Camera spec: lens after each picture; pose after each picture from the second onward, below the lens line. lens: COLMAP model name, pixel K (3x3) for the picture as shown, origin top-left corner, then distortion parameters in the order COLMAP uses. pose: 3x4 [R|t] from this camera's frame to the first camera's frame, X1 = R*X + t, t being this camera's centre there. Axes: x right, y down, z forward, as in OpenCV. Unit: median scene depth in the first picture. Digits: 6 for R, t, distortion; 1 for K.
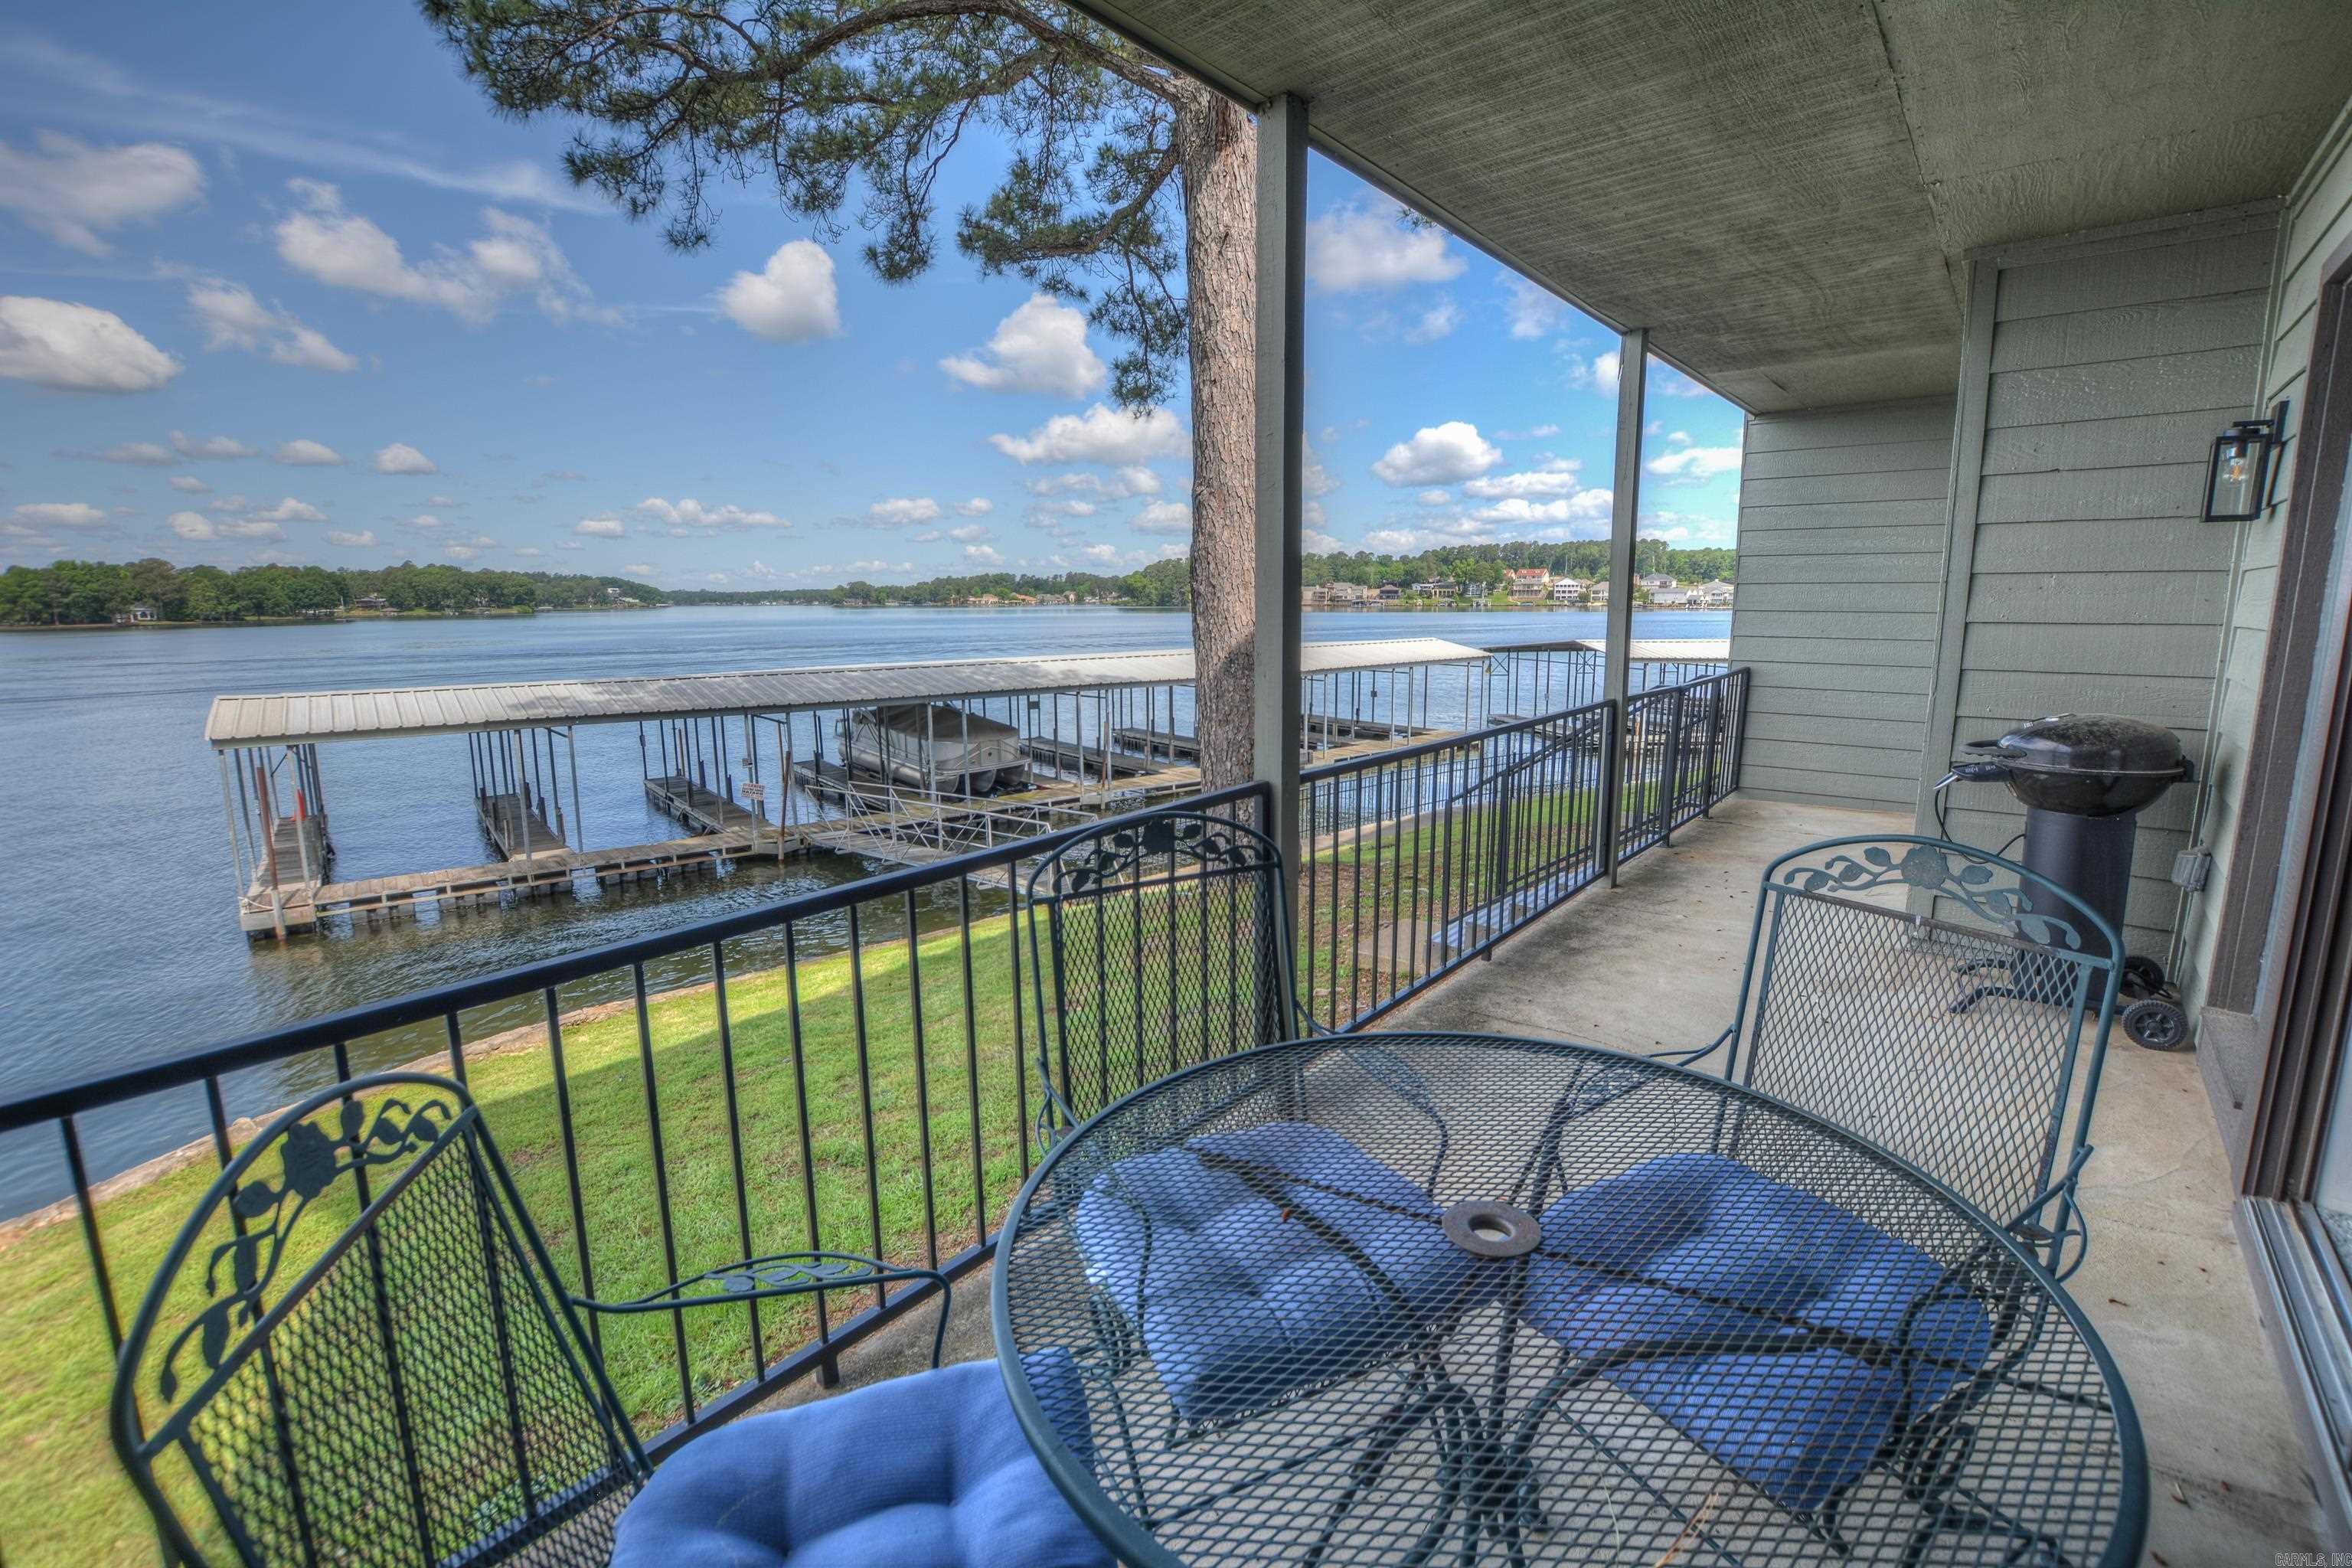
lens RADIAL K [[1032.0, 0, 1176.0], [0, 1032.0, 784.0], [0, 0, 1]] dist [-0.029065, 0.001973]
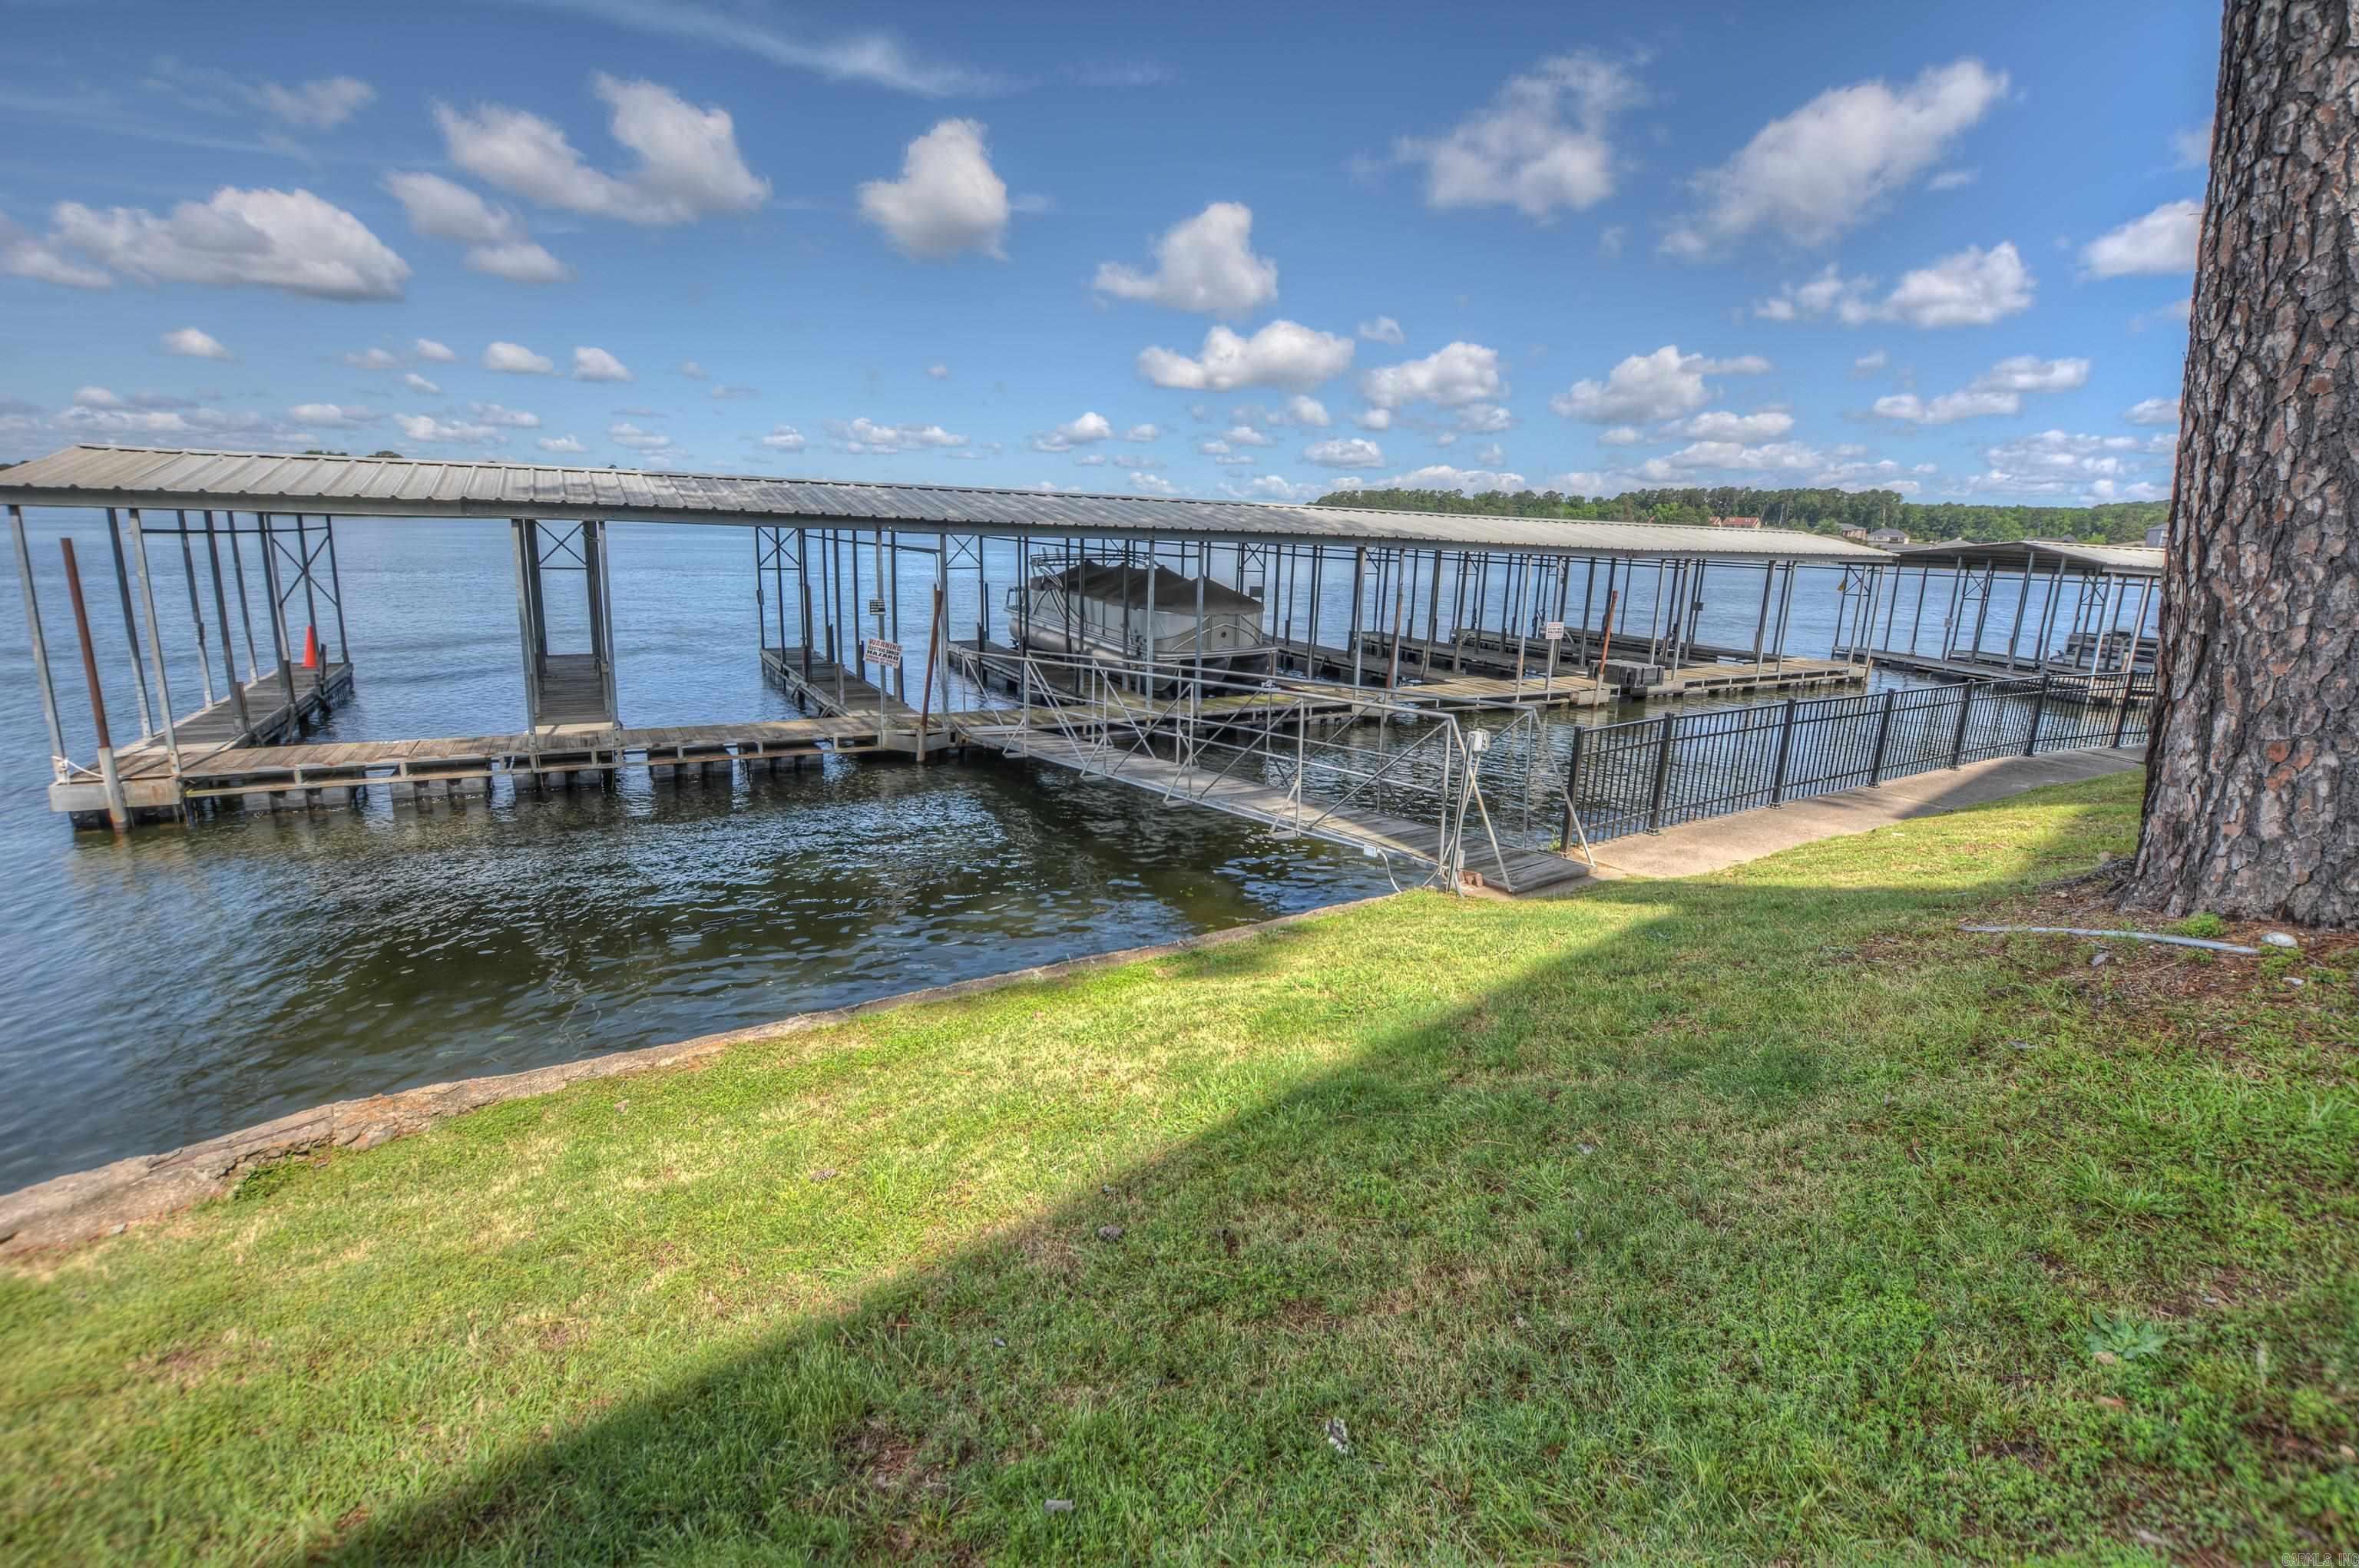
lens RADIAL K [[1035.0, 0, 1179.5], [0, 1035.0, 784.0], [0, 0, 1]] dist [-0.029065, 0.001973]
pose [[0.988135, 0.072265, -0.135522, -0.116032], [-0.064307, 0.995989, 0.062209, 0.031579], [0.139474, -0.052756, 0.988819, 0.326513]]
